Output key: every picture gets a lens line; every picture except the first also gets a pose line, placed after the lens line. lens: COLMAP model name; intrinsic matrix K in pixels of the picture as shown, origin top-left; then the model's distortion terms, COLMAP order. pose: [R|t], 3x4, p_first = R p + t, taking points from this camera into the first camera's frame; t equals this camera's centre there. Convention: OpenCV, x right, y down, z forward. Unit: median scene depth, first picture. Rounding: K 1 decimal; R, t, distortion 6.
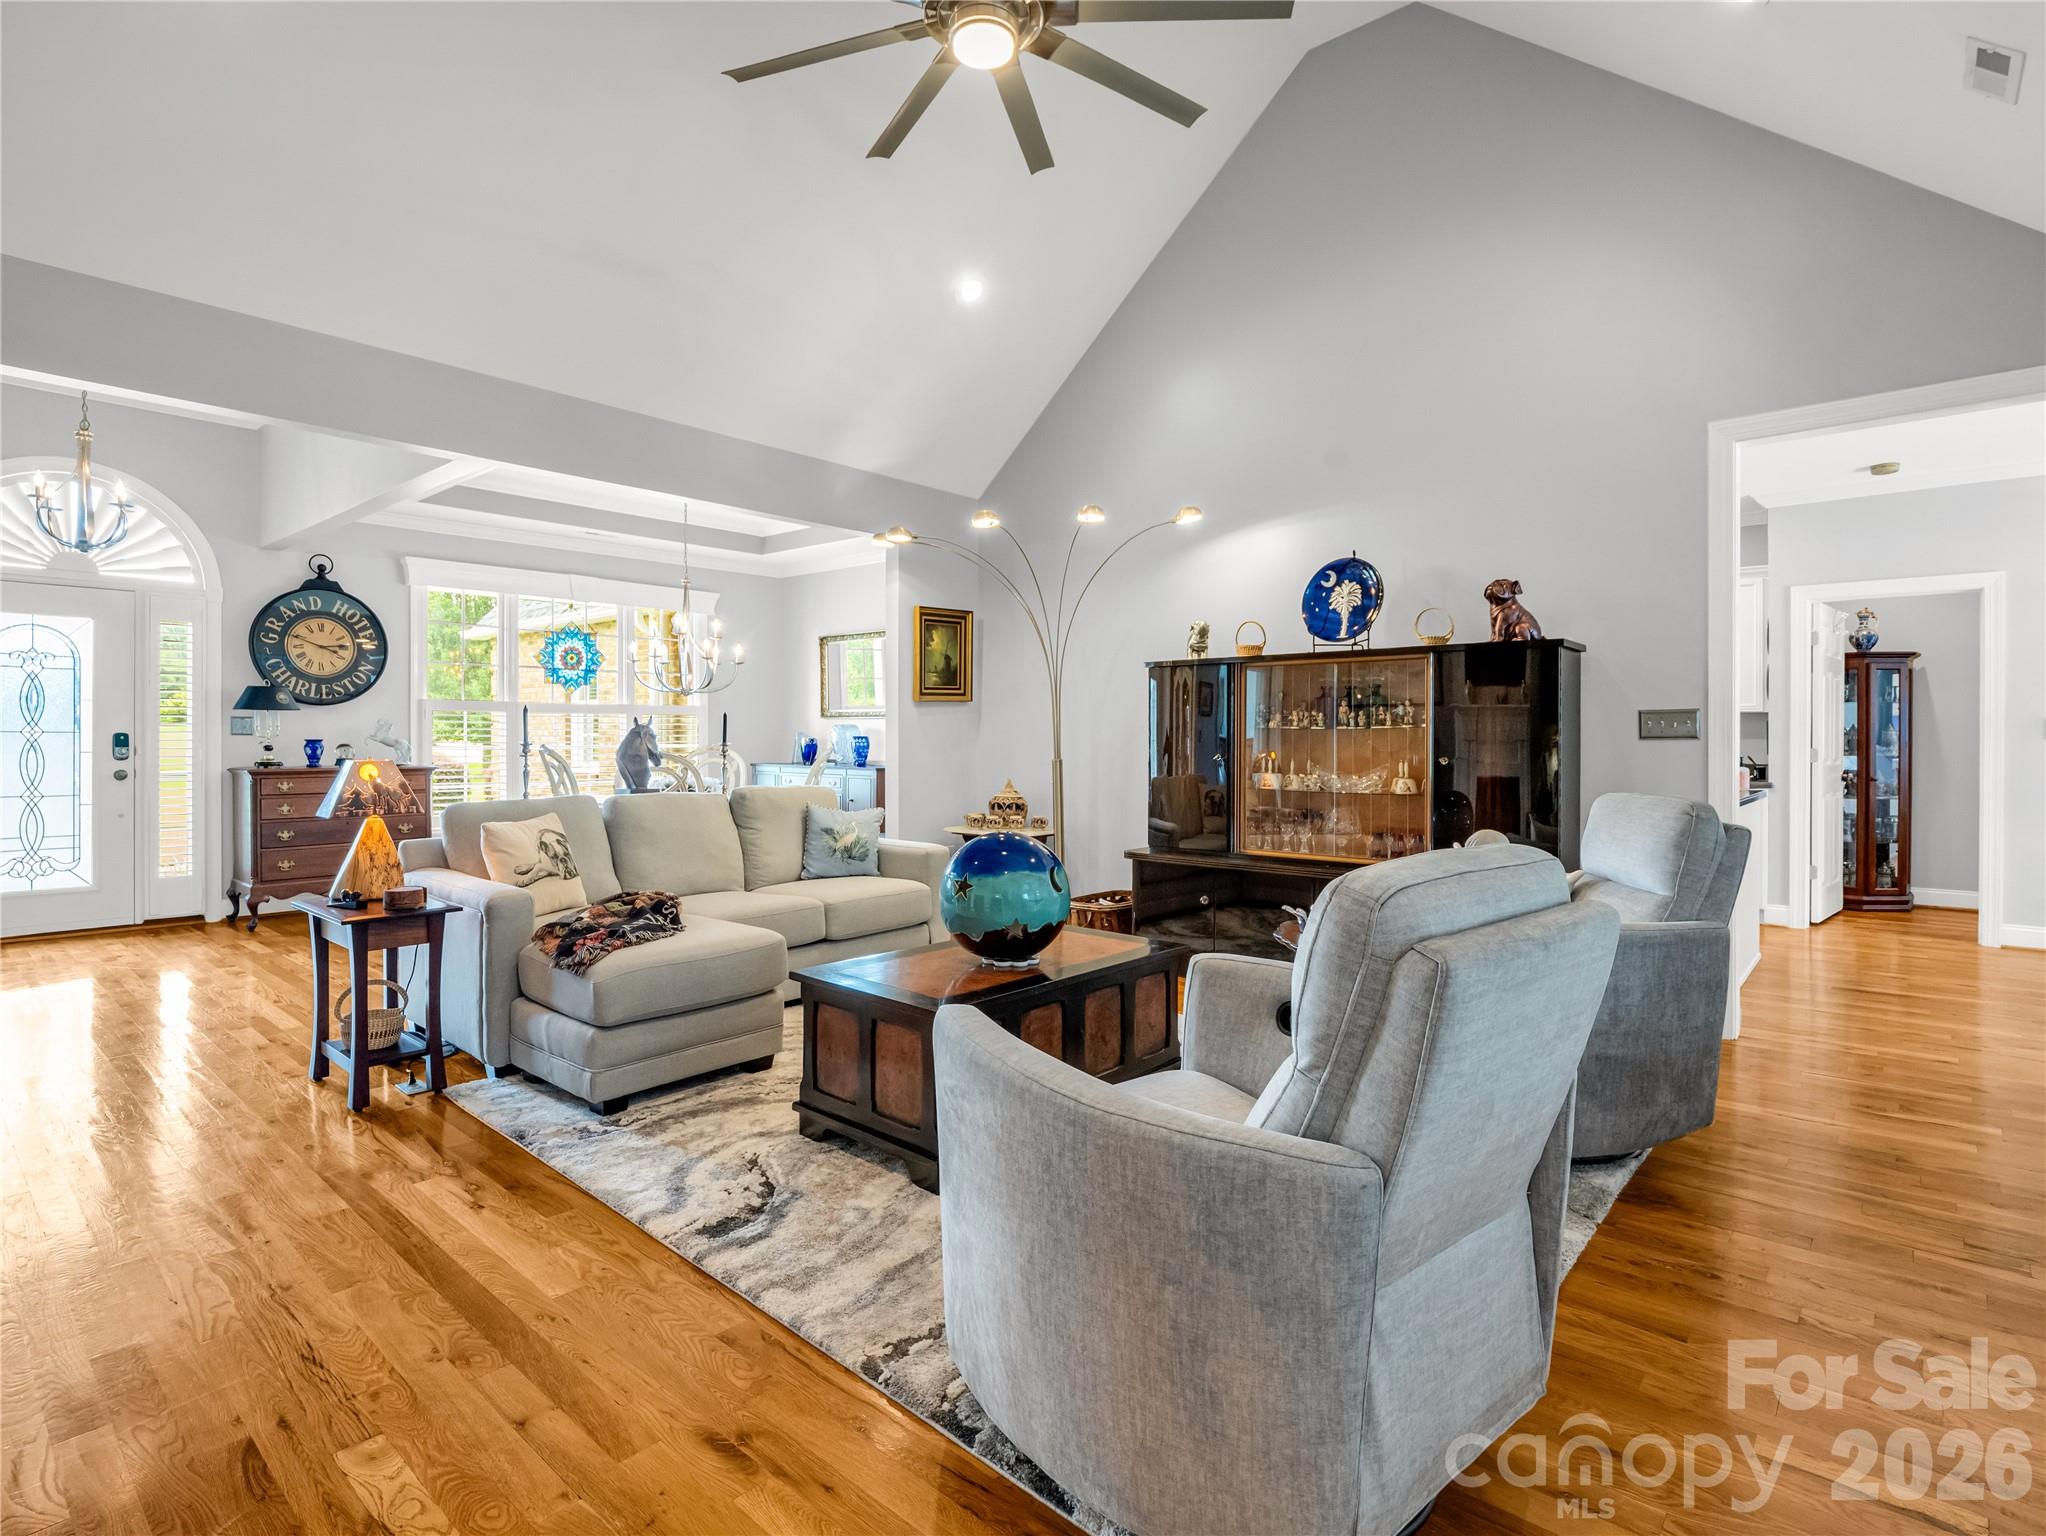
lens RADIAL K [[1024.2, 0, 961.0], [0, 1024.2, 740.4], [0, 0, 1]] dist [-0.000136, -0.000082]
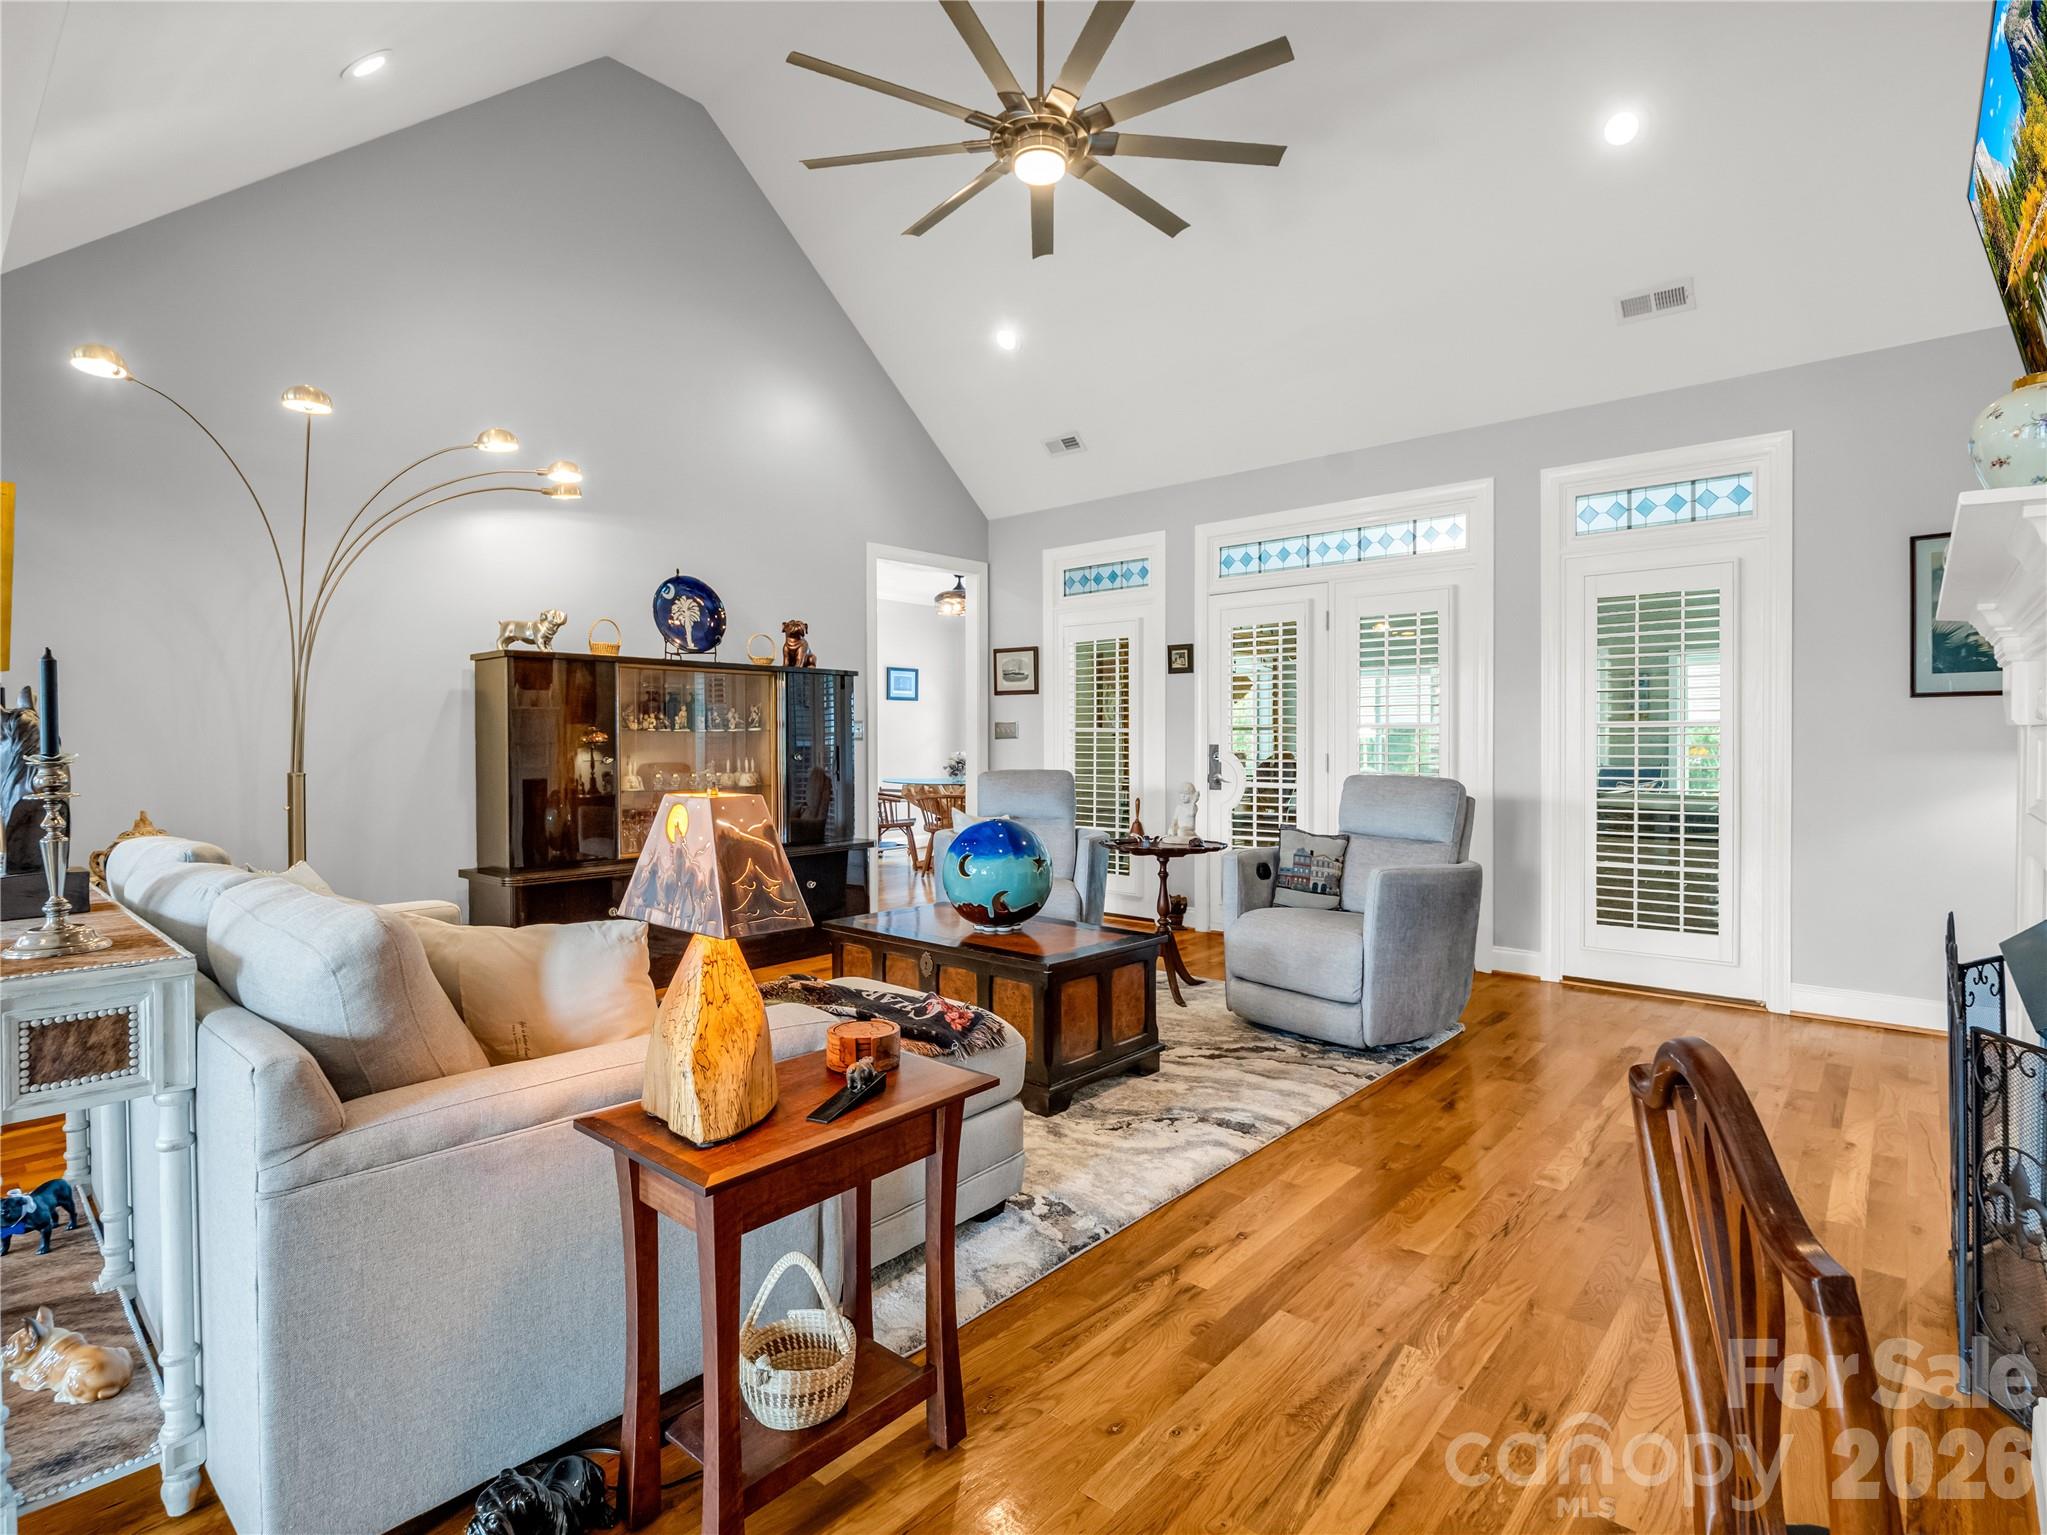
lens RADIAL K [[1029.3, 0, 1023.5], [0, 1029.3, 767.5], [0, 0, 1]] dist [-0.001000, -0.000190]
pose [[-0.029164, -0.040375, 0.998759, -1.270475], [-0.002479, 0.999184, 0.040319, -0.026643], [-0.999572, -0.001300, -0.029240, 1.100980]]
